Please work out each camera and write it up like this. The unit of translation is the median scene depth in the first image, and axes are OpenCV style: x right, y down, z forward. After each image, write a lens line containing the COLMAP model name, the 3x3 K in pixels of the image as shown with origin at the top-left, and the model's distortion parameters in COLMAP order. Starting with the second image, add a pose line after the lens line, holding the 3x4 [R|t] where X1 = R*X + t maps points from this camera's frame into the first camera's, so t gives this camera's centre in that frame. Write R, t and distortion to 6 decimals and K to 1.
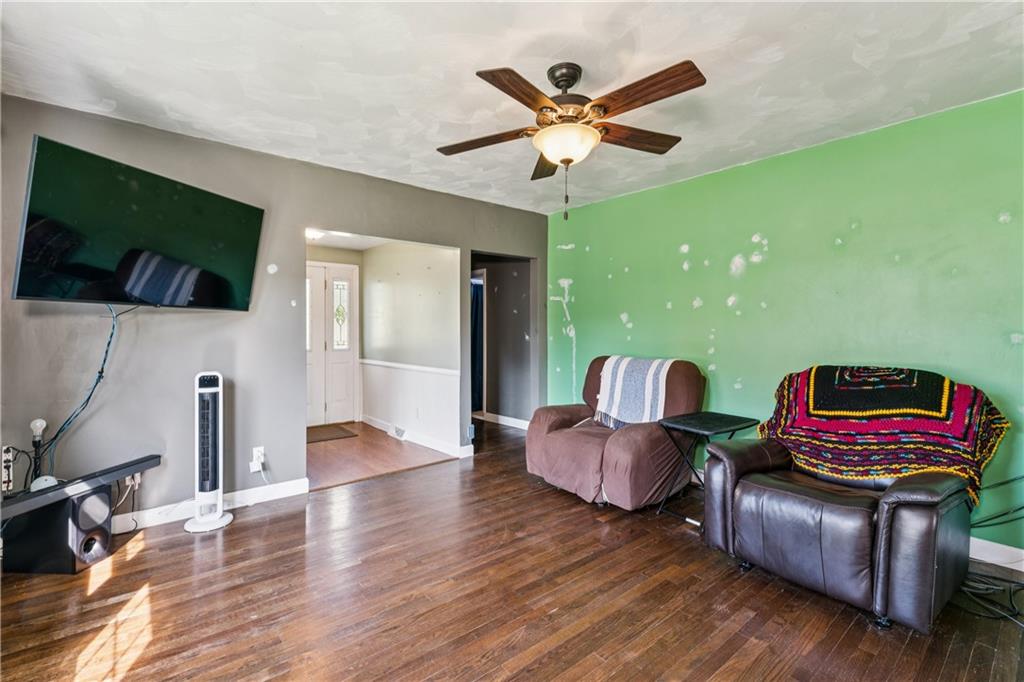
lens RADIAL K [[459.4, 0, 511.7], [0, 459.4, 340.3], [0, 0, 1]] dist [-0.000348, 0.000103]
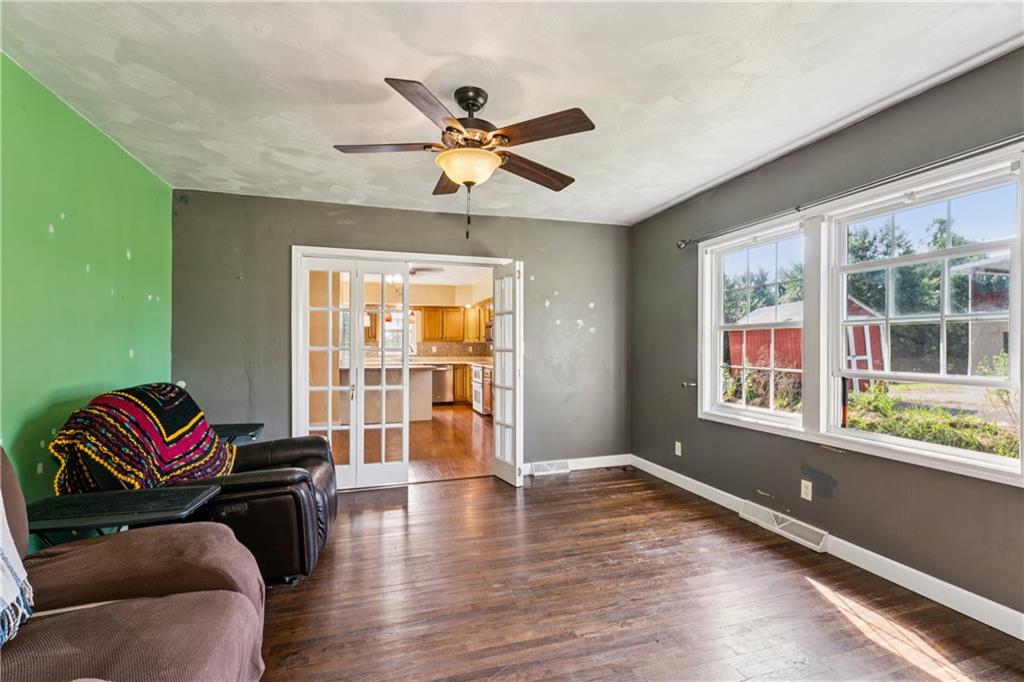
lens RADIAL K [[459.4, 0, 512.5], [0, 459.4, 343.8], [0, 0, 1]] dist [-0.000348, 0.000103]
pose [[-0.923494, 0.001603, 0.383610, -0.359877], [0.011198, 0.999678, 0.022779, -0.050033], [-0.383450, 0.025331, -0.923214, 1.876349]]
